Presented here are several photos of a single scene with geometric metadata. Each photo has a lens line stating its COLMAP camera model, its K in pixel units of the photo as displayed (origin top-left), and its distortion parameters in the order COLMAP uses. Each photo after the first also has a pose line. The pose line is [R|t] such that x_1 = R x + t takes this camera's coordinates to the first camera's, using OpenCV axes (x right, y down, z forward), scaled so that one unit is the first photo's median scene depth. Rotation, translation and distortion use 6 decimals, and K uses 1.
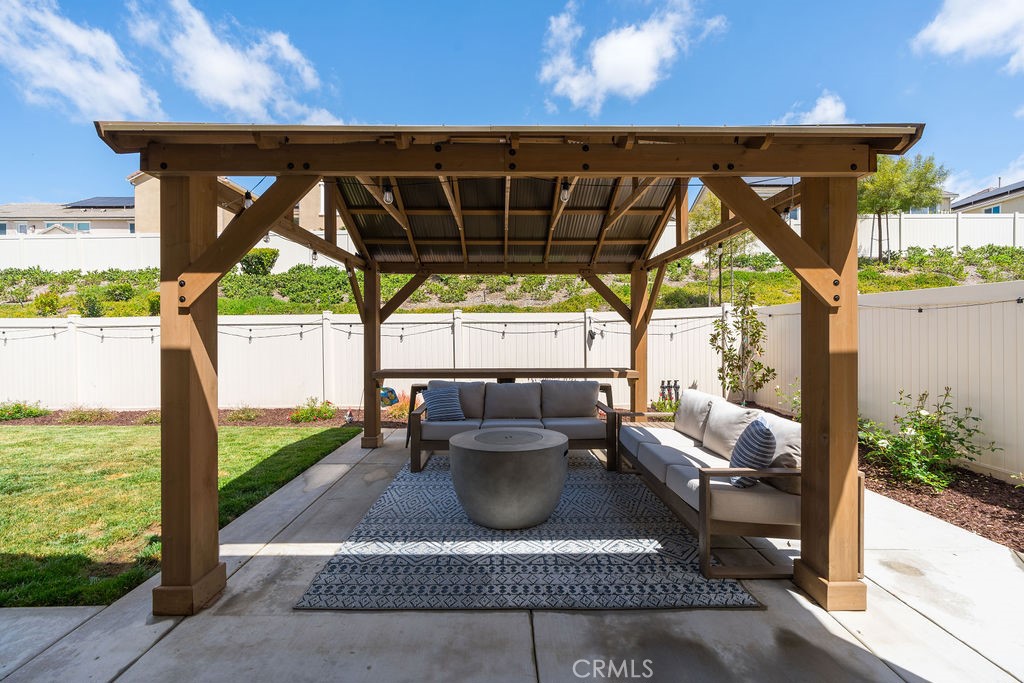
lens RADIAL K [[465.7, 0, 507.7], [0, 465.7, 336.5], [0, 0, 1]] dist [-0.004948, 0.001357]
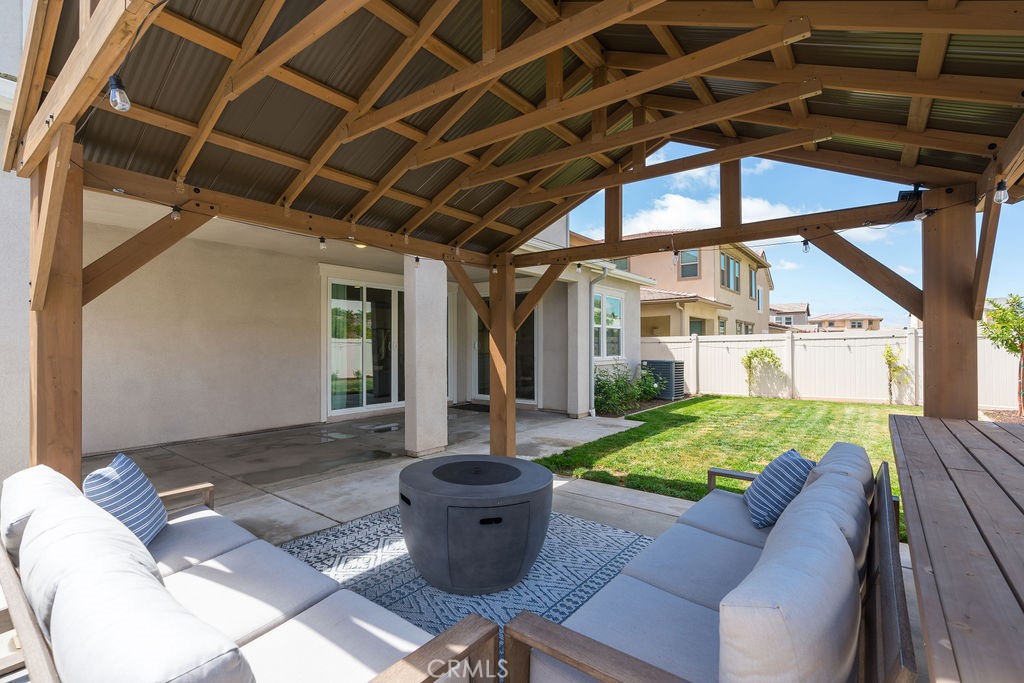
lens RADIAL K [[465.7, 0, 512.6], [0, 465.7, 342.4], [0, 0, 1]] dist [-0.004948, 0.001357]
pose [[-0.621401, -0.003063, -0.783487, 0.380421], [-0.003204, 0.999994, -0.001368, 0.001009], [0.783486, 0.001660, -0.621407, 1.010182]]
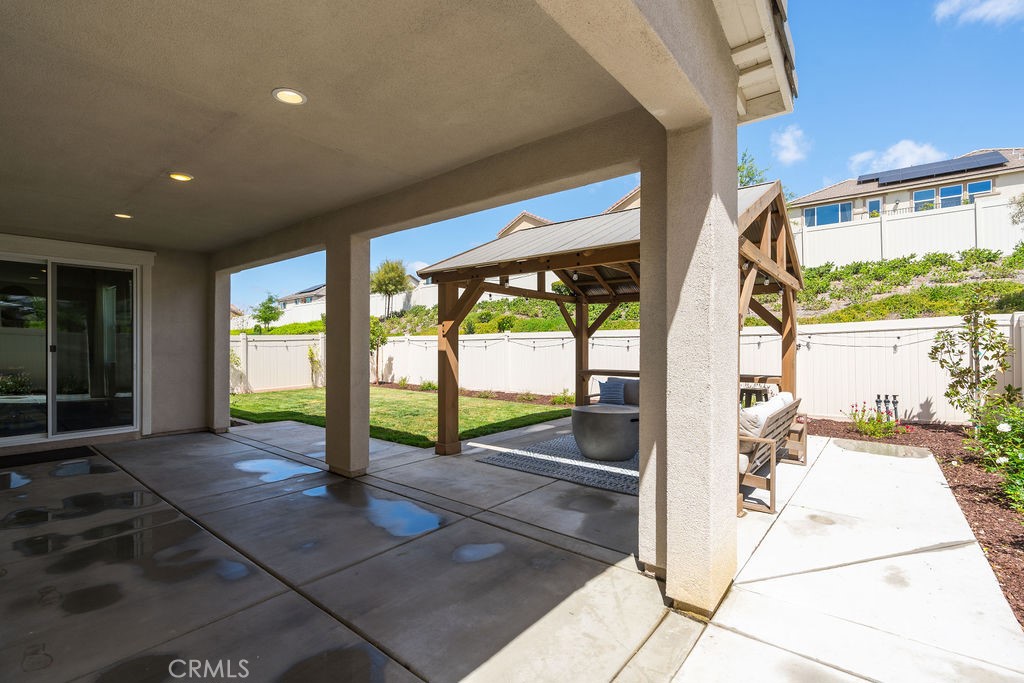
lens RADIAL K [[465.7, 0, 513.1], [0, 465.7, 344.3], [0, 0, 1]] dist [-0.004948, 0.001357]
pose [[0.775151, 0.002574, -0.631770, 0.508046], [-0.006586, 0.999970, -0.004005, 0.000180], [0.631741, 0.007265, 0.775145, -0.311457]]
